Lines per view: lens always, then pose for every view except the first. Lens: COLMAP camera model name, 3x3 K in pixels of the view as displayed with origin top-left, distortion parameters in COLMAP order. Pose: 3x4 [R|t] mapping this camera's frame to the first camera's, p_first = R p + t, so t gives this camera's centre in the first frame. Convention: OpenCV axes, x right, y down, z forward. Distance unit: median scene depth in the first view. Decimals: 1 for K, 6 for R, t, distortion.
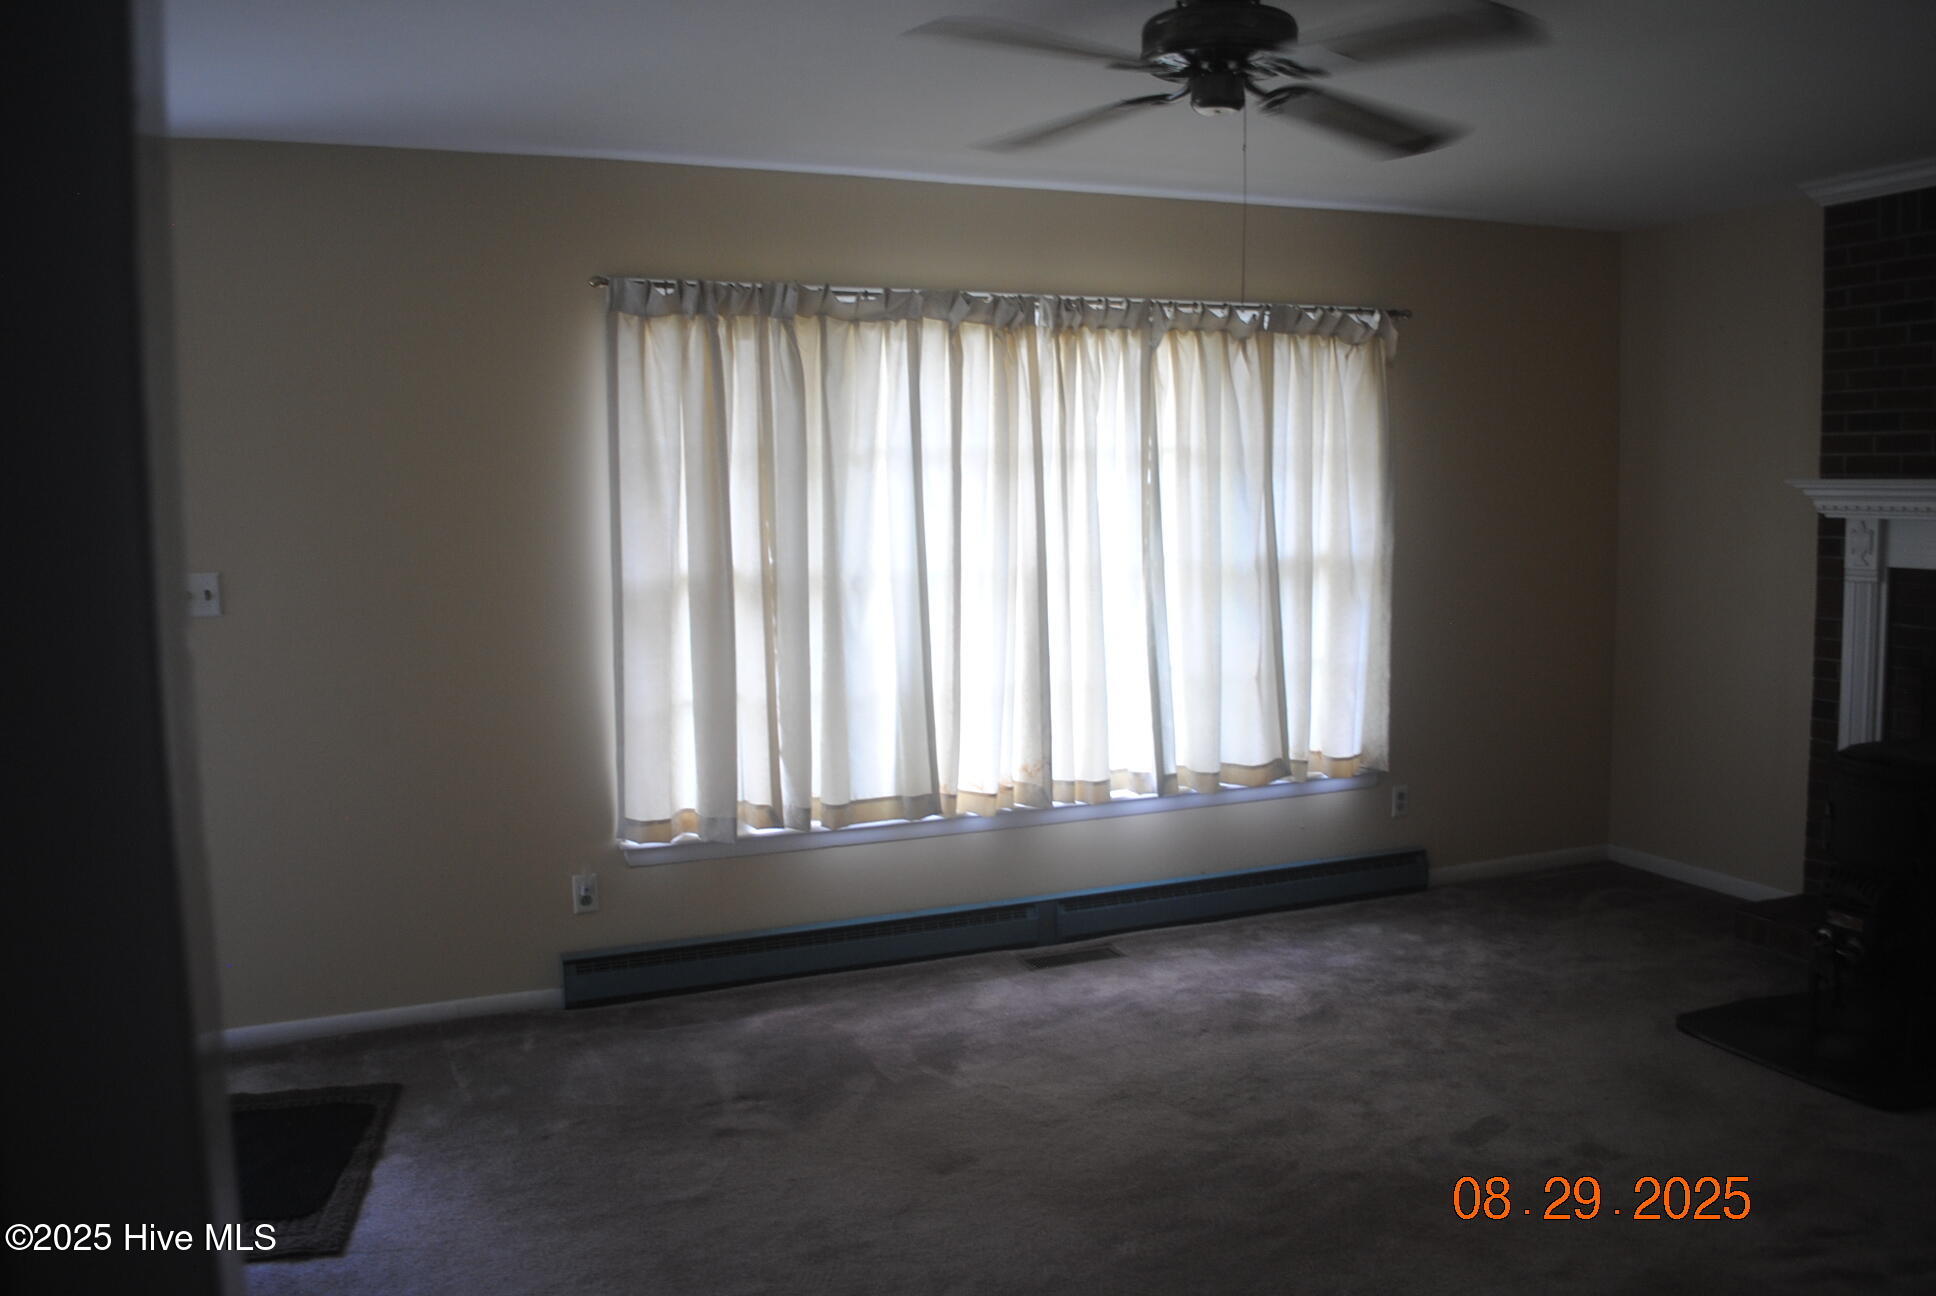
lens RADIAL K [[1537.6, 0, 968.0], [0, 1537.6, 648.0], [0, 0, 1]] dist [-0.087729, 0.012848]
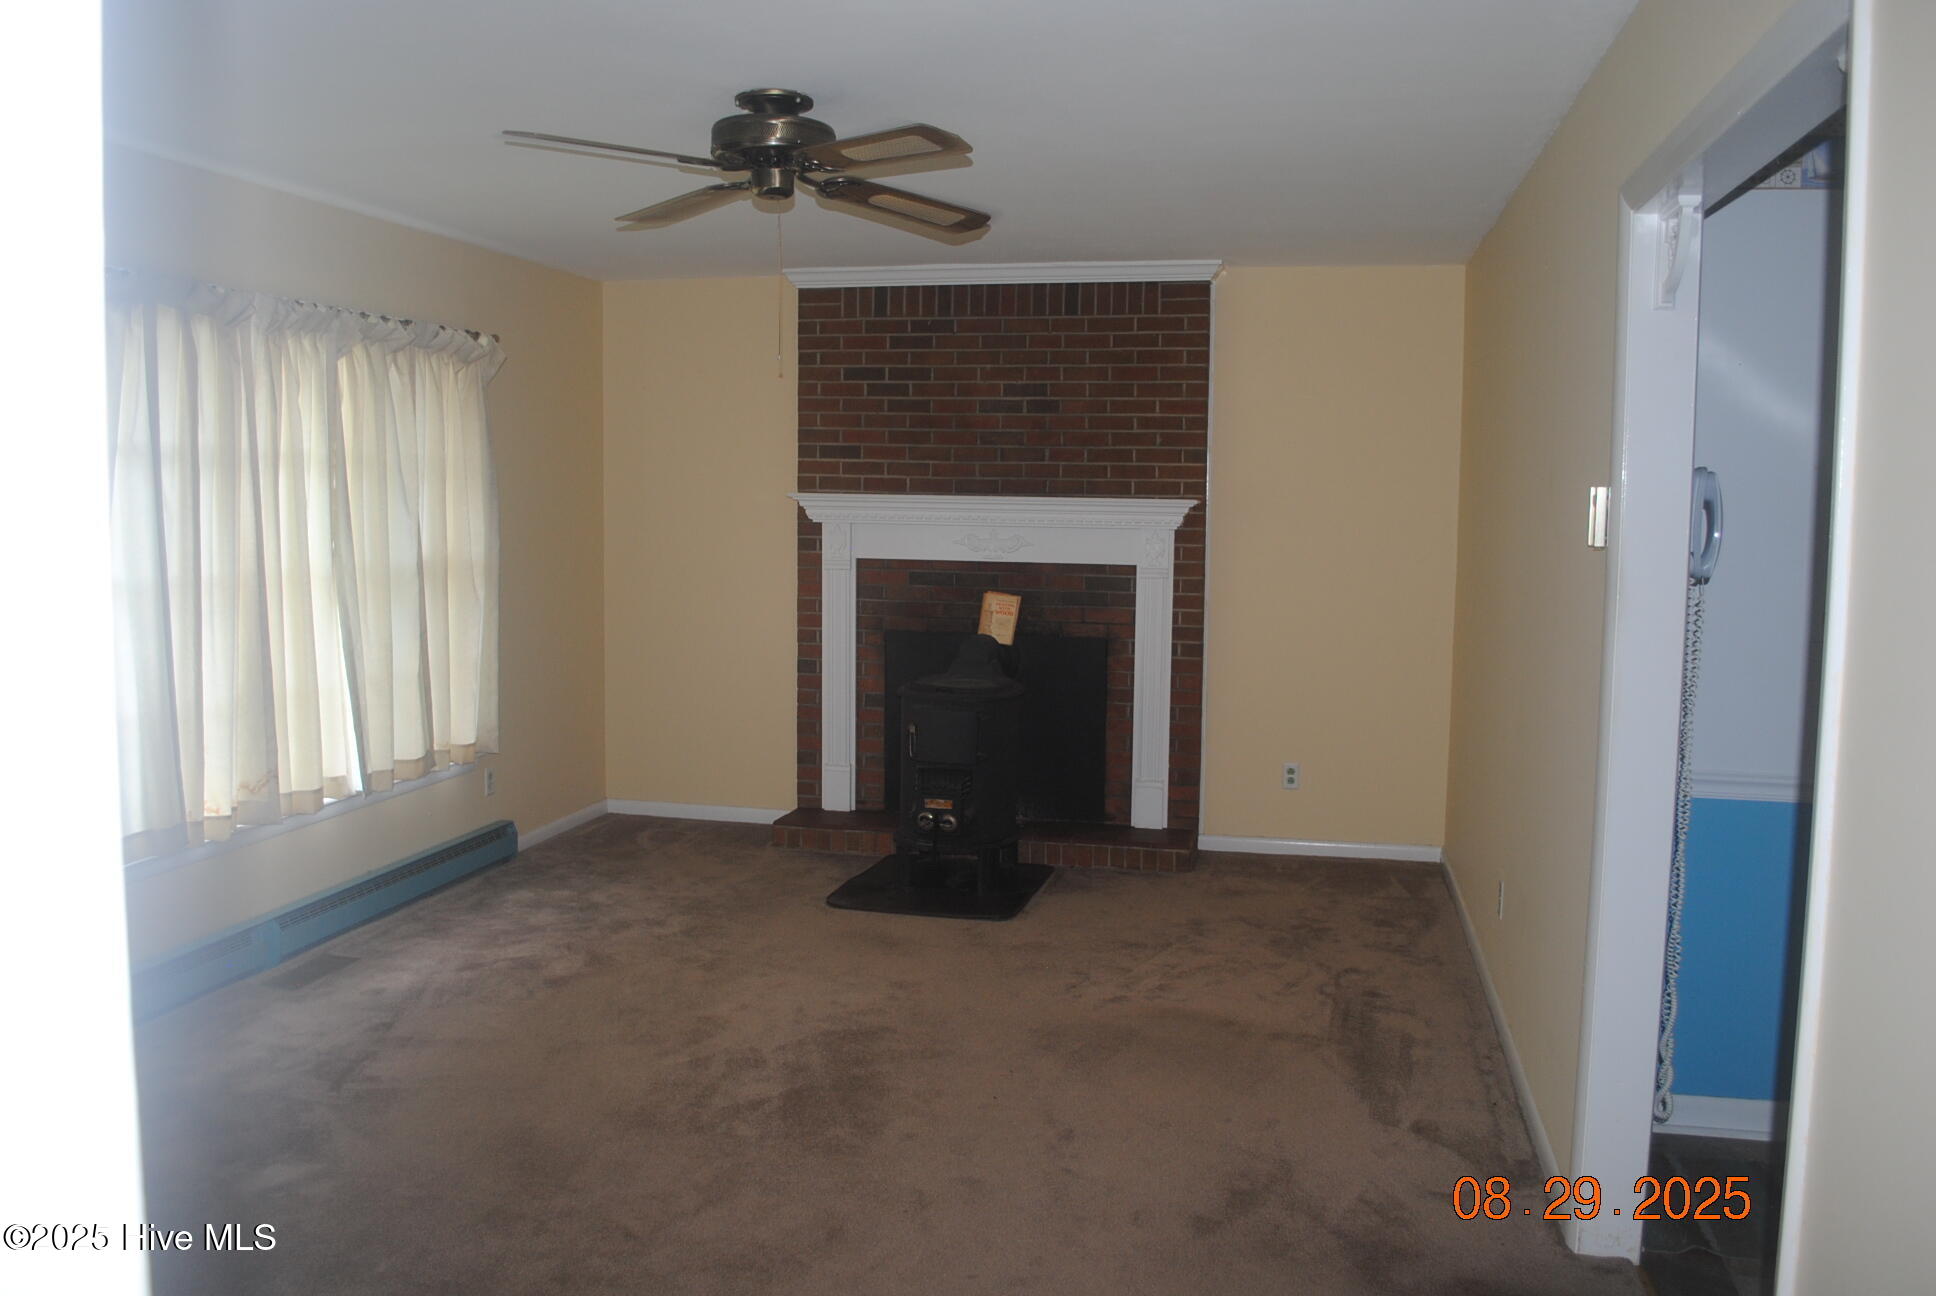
lens RADIAL K [[1537.6, 0, 968.0], [0, 1537.6, 648.0], [0, 0, 1]] dist [-0.087729, 0.012848]
pose [[0.575968, -0.059504, 0.815304, -0.466321], [0.064307, 0.997555, 0.027375, -0.003380], [-0.814939, 0.036662, 0.578386, 0.093996]]
